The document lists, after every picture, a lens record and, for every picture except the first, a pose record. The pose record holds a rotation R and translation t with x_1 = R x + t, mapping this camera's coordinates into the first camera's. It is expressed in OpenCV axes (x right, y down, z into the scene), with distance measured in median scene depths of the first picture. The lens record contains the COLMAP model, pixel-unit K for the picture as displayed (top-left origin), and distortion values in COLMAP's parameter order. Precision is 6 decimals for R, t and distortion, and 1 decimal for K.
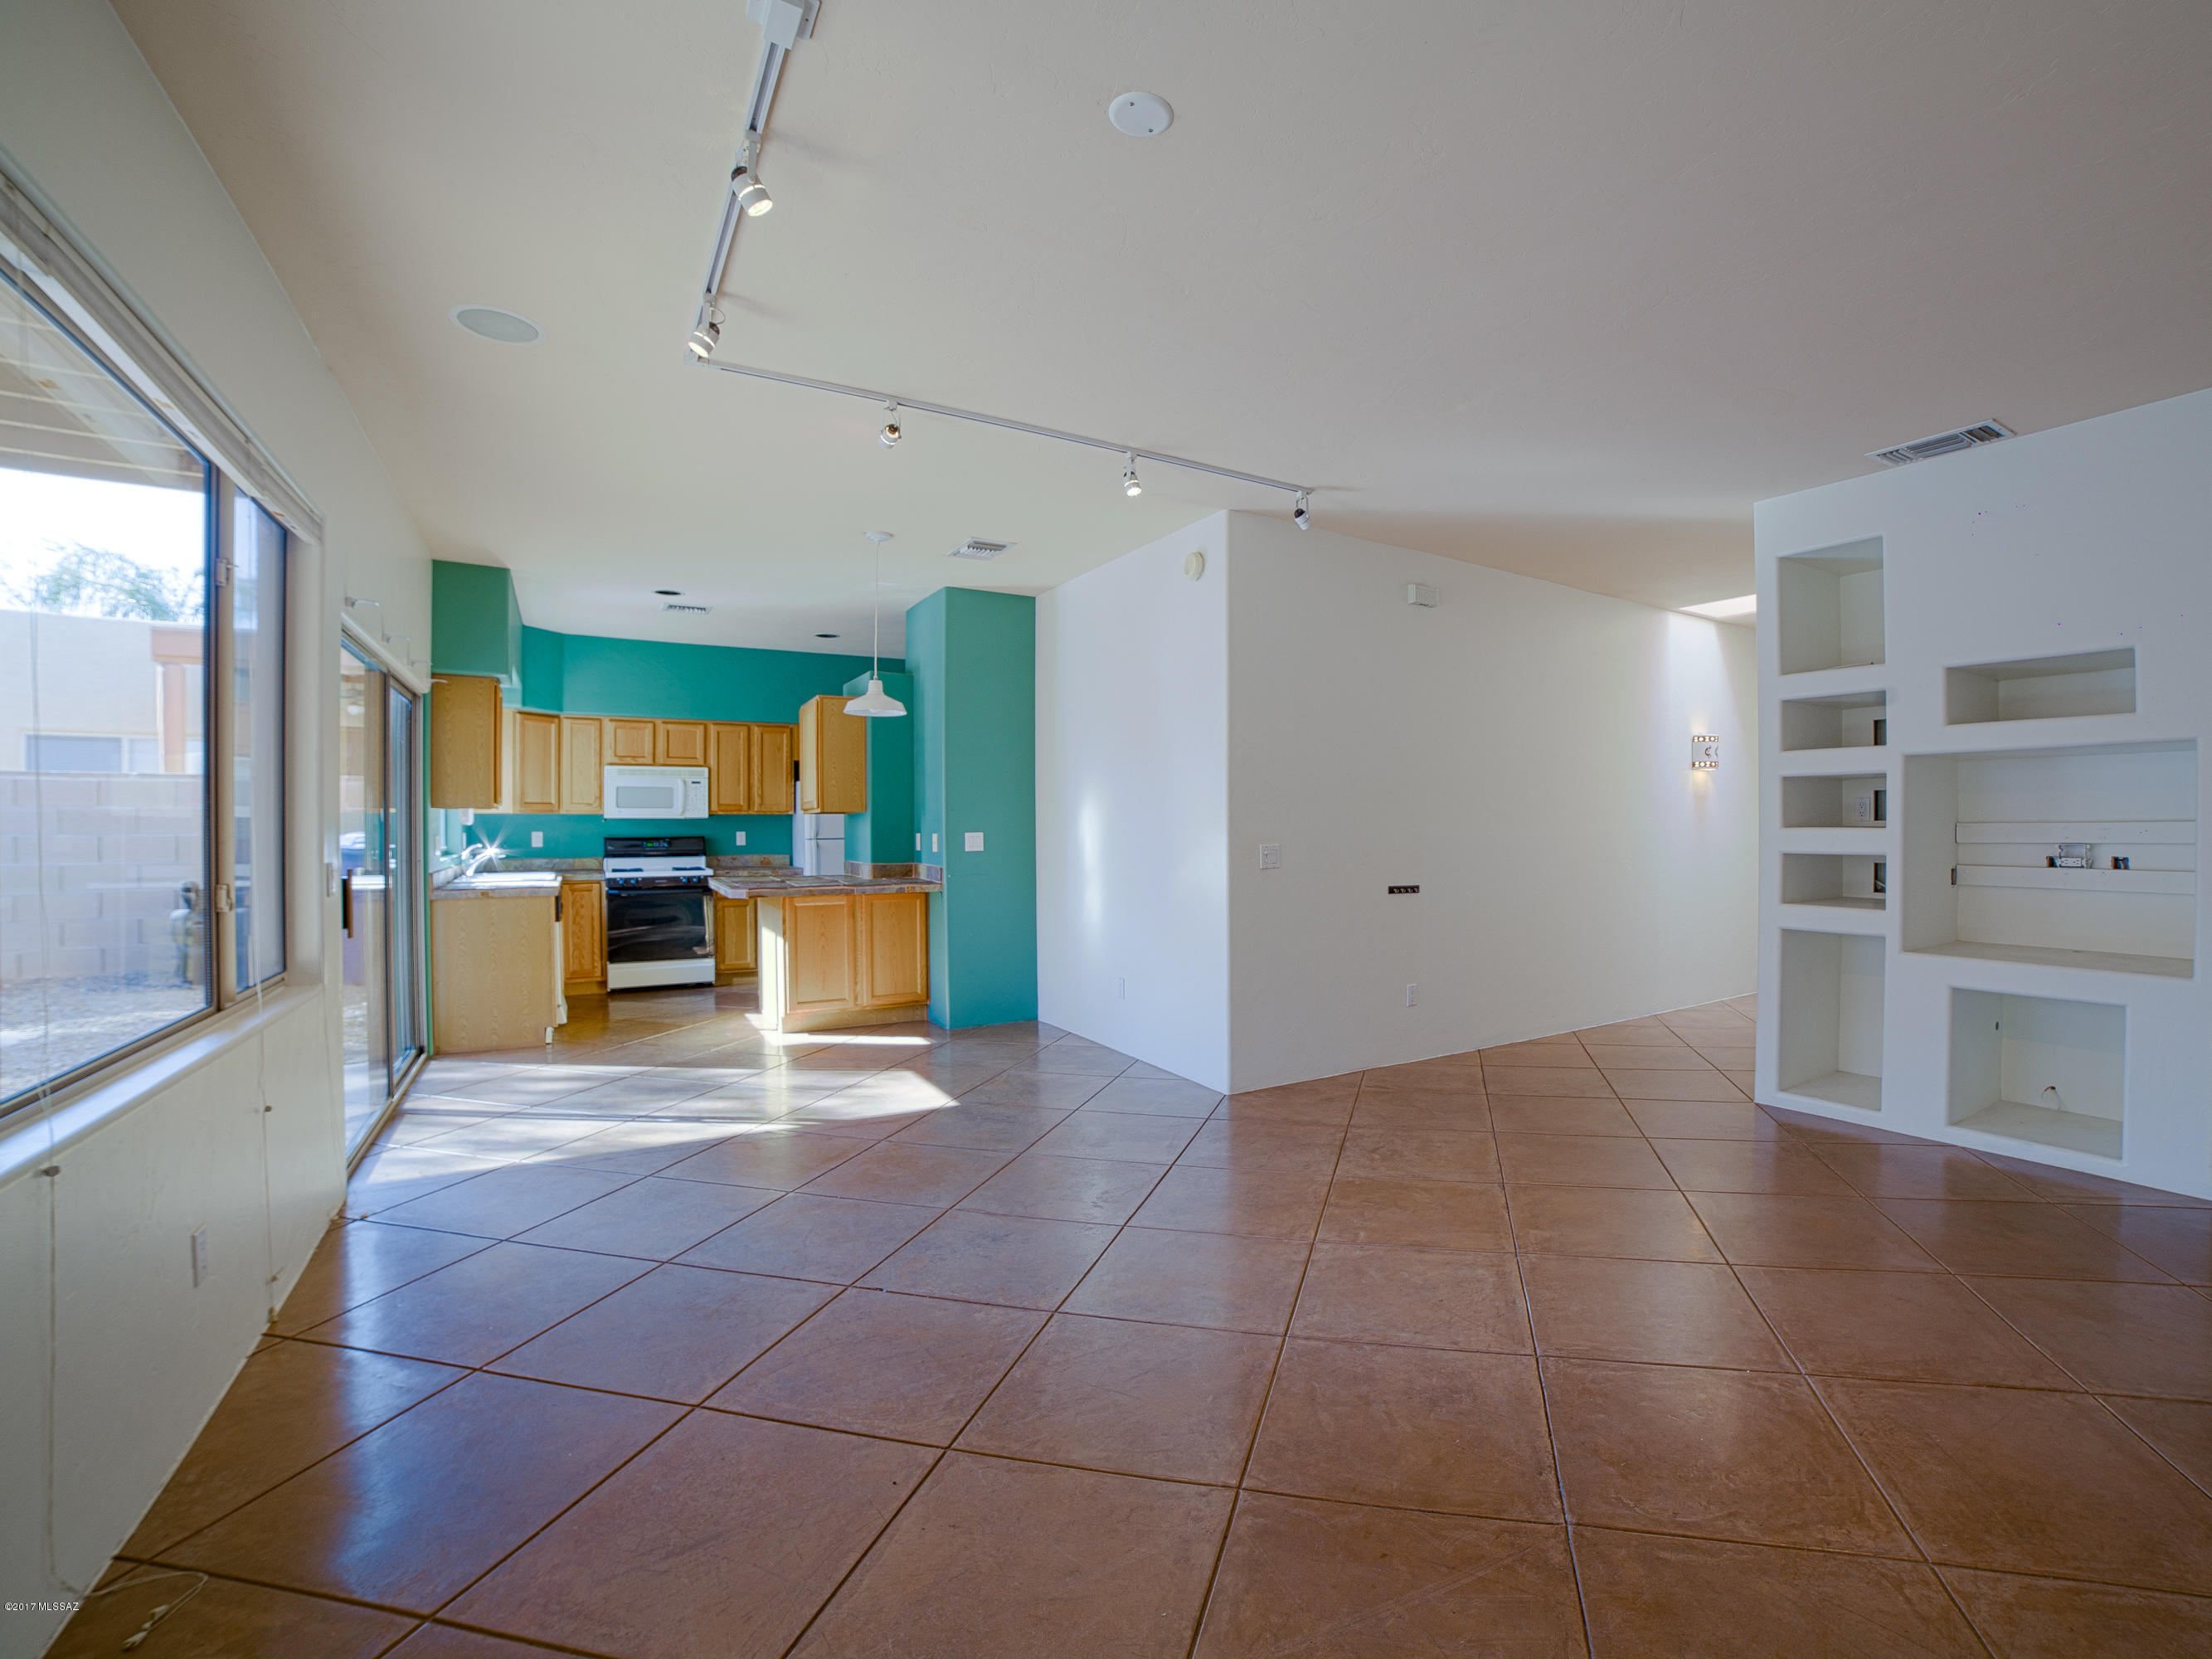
lens RADIAL K [[1011.3, 0, 1160.5], [0, 1011.3, 825.8], [0, 0, 1]] dist [-0.061393, 0.000087]
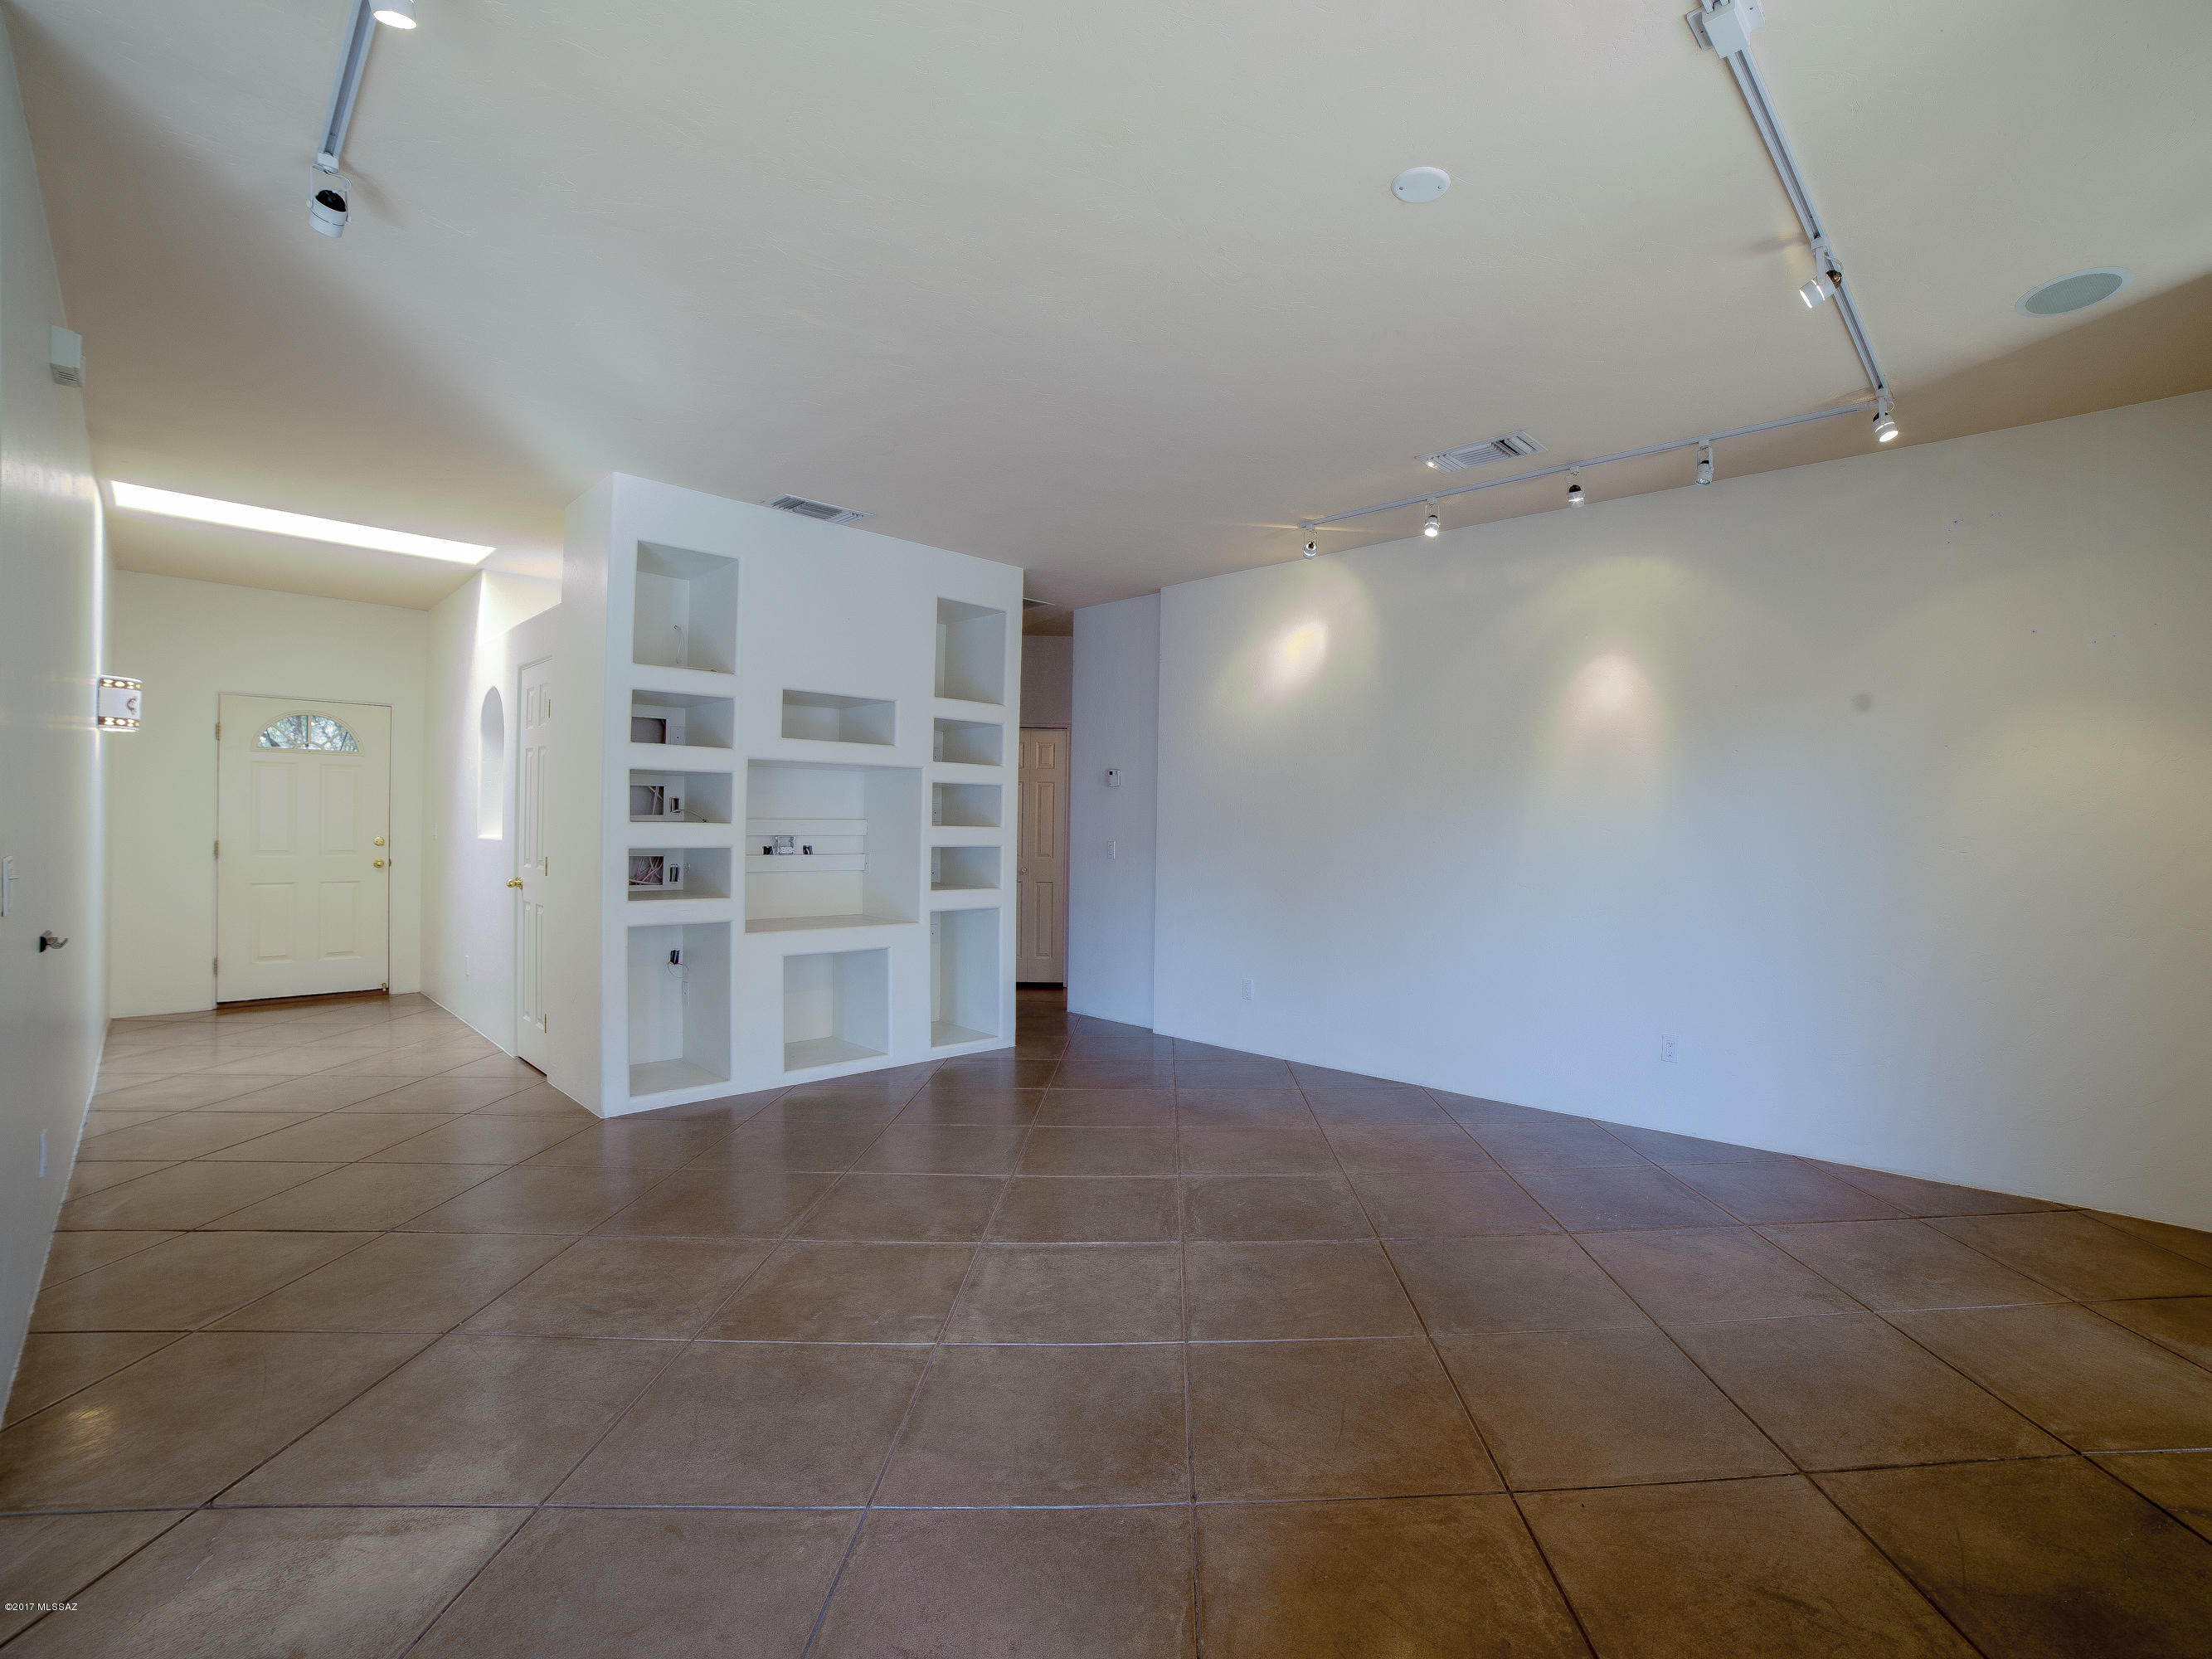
lens RADIAL K [[1205.2, 0, 1106.3], [0, 1205.2, 829.5], [0, 0, 1]] dist [-0.084518, -0.000139]
pose [[-0.310088, -0.001775, 0.950706, -0.708840], [-0.009704, 0.999952, -0.001298, 0.007820], [-0.950658, -0.009628, -0.310090, 1.067557]]
